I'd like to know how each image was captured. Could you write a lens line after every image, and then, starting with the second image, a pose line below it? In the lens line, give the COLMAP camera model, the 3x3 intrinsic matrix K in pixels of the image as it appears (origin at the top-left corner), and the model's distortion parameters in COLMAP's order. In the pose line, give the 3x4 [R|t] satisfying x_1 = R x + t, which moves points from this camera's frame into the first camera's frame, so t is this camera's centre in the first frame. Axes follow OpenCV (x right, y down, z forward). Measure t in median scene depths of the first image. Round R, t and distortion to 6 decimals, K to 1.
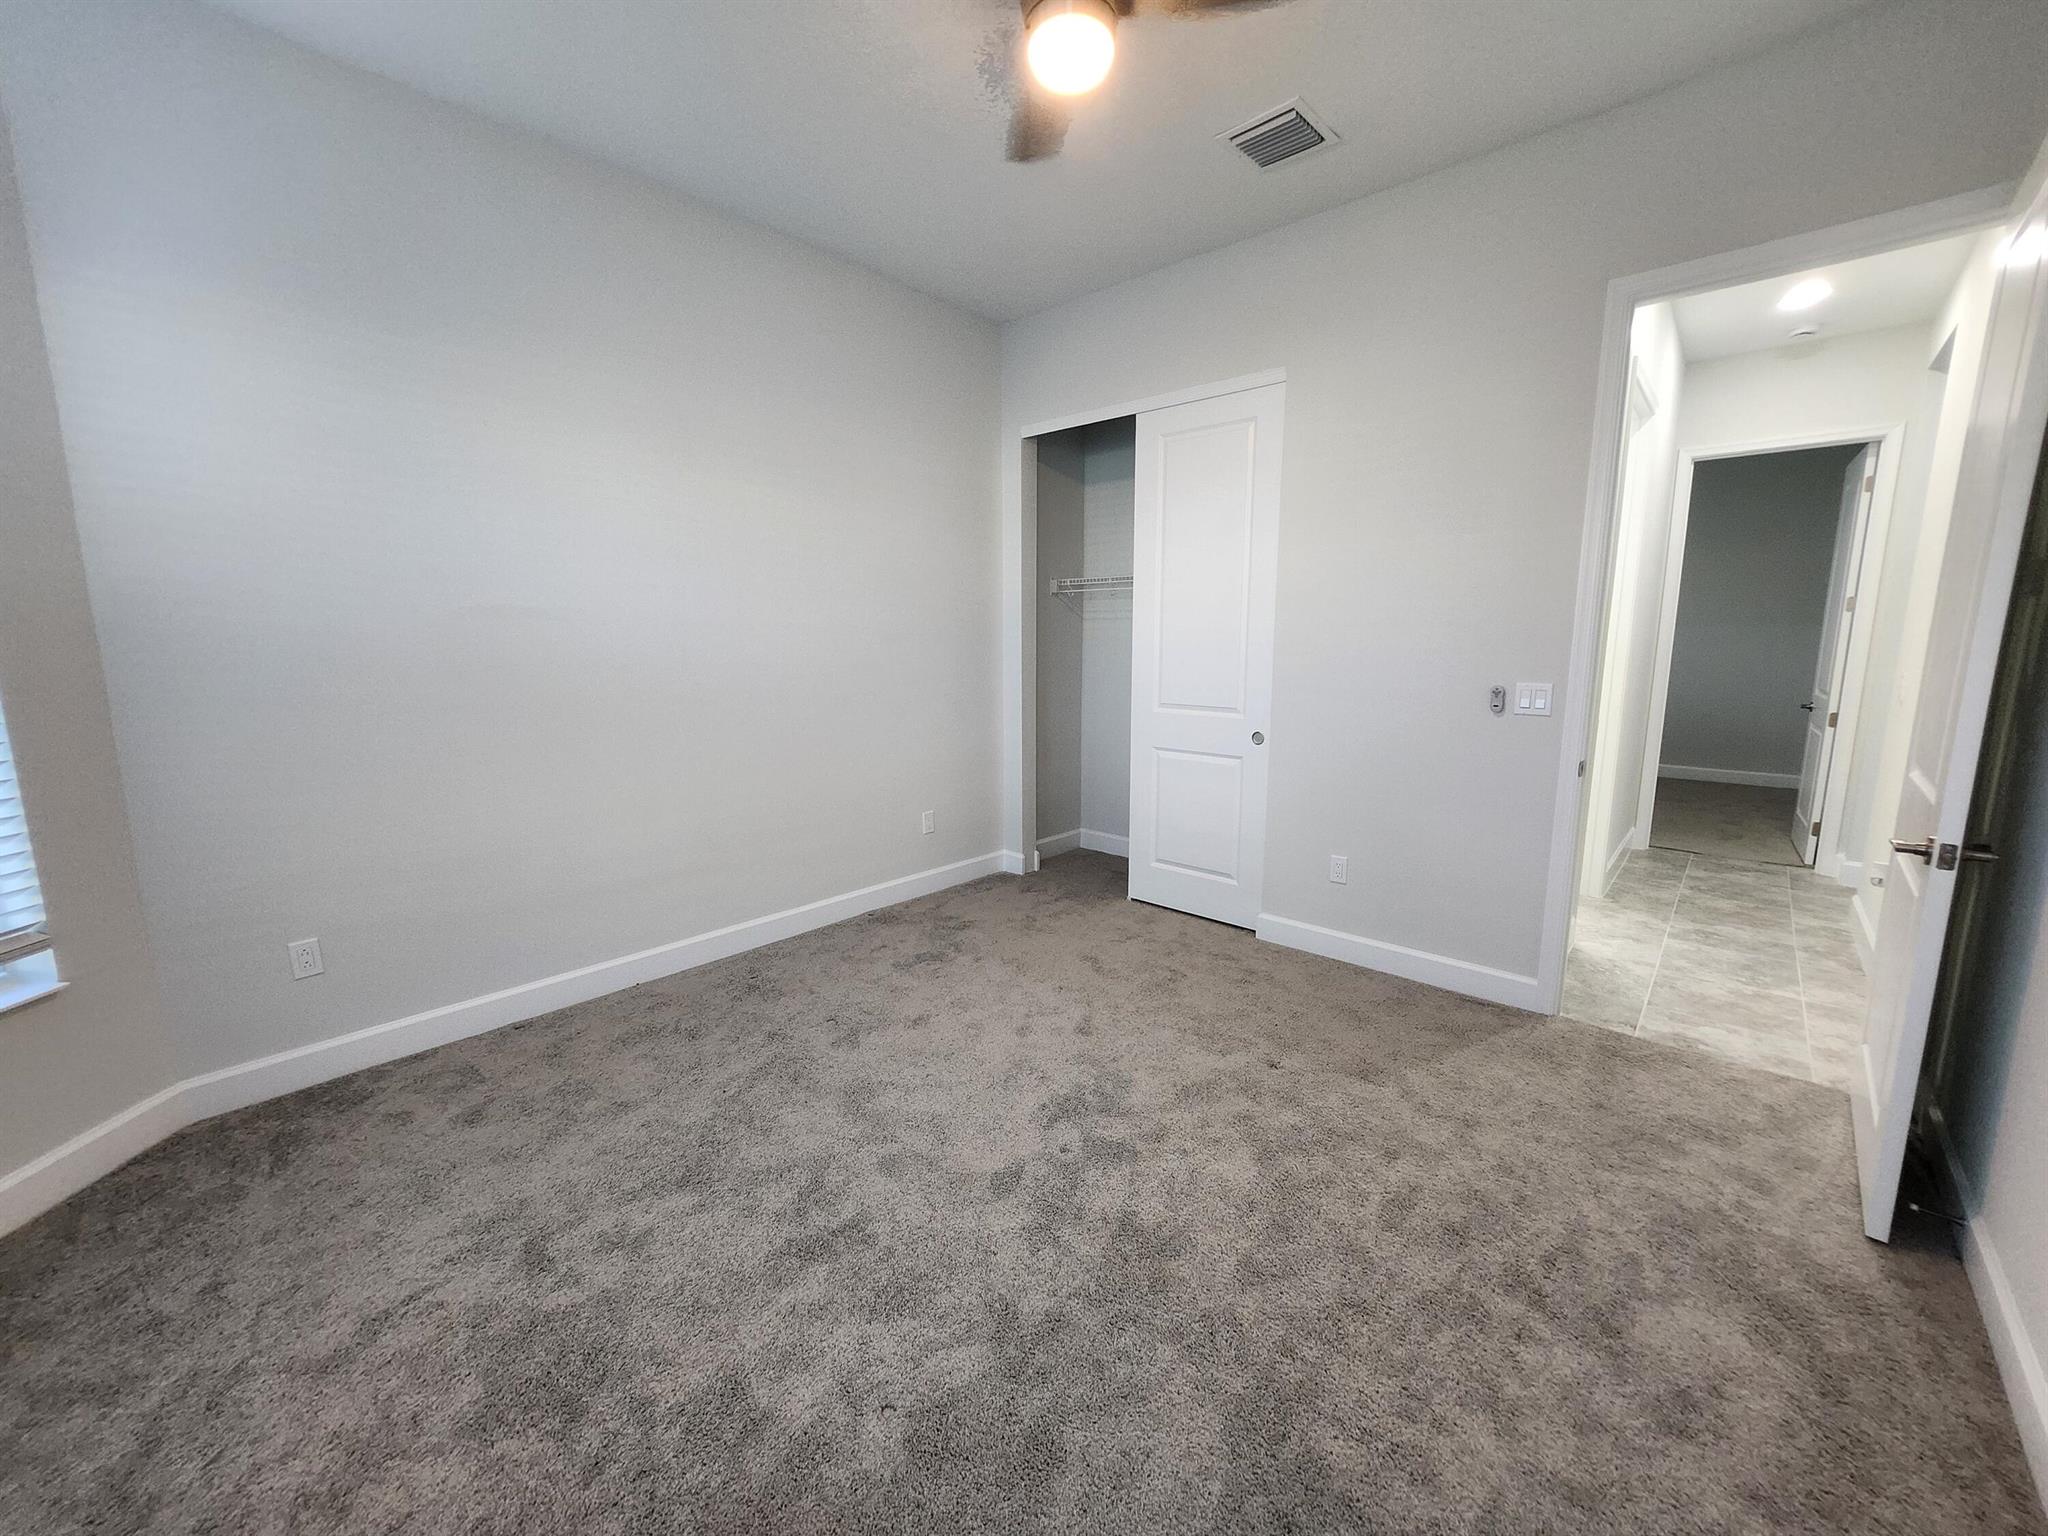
lens RADIAL K [[808.8, 0, 1024.0], [0, 808.8, 768.0], [0, 0, 1]] dist [0.001673, 0.000063]
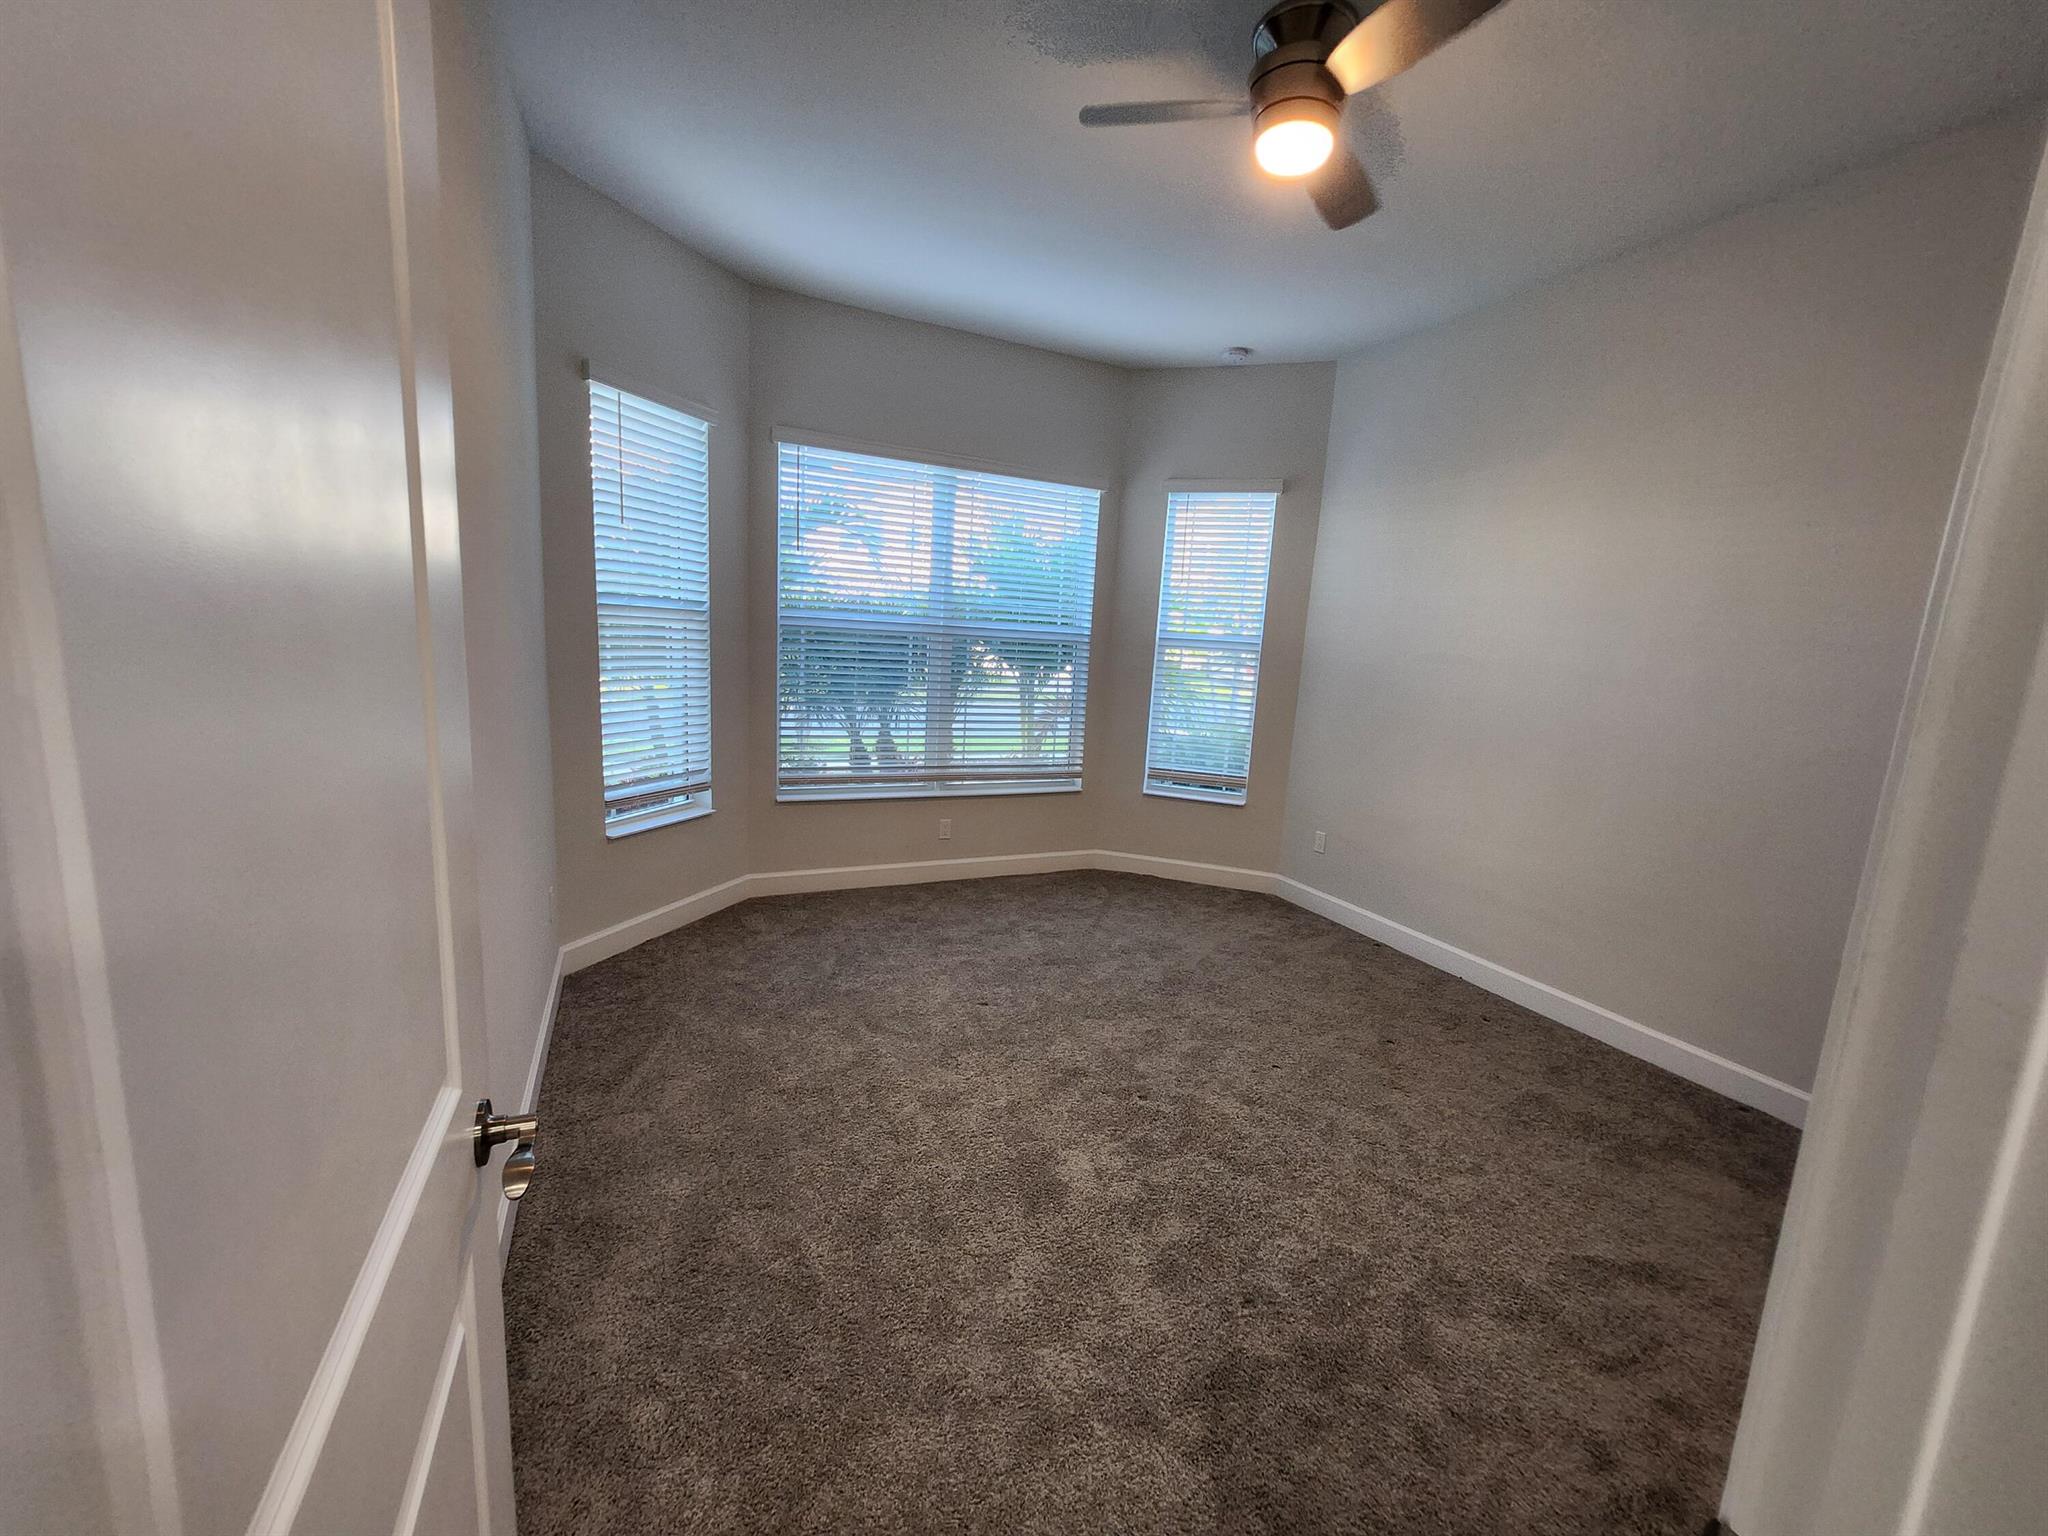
lens RADIAL K [[808.8, 0, 1024.0], [0, 808.8, 768.0], [0, 0, 1]] dist [0.001673, 0.000063]
pose [[-0.375733, 0.140698, -0.915985, 0.964863], [-0.207468, 0.950550, 0.231109, -0.192197], [0.903207, 0.276873, -0.327962, 0.930367]]
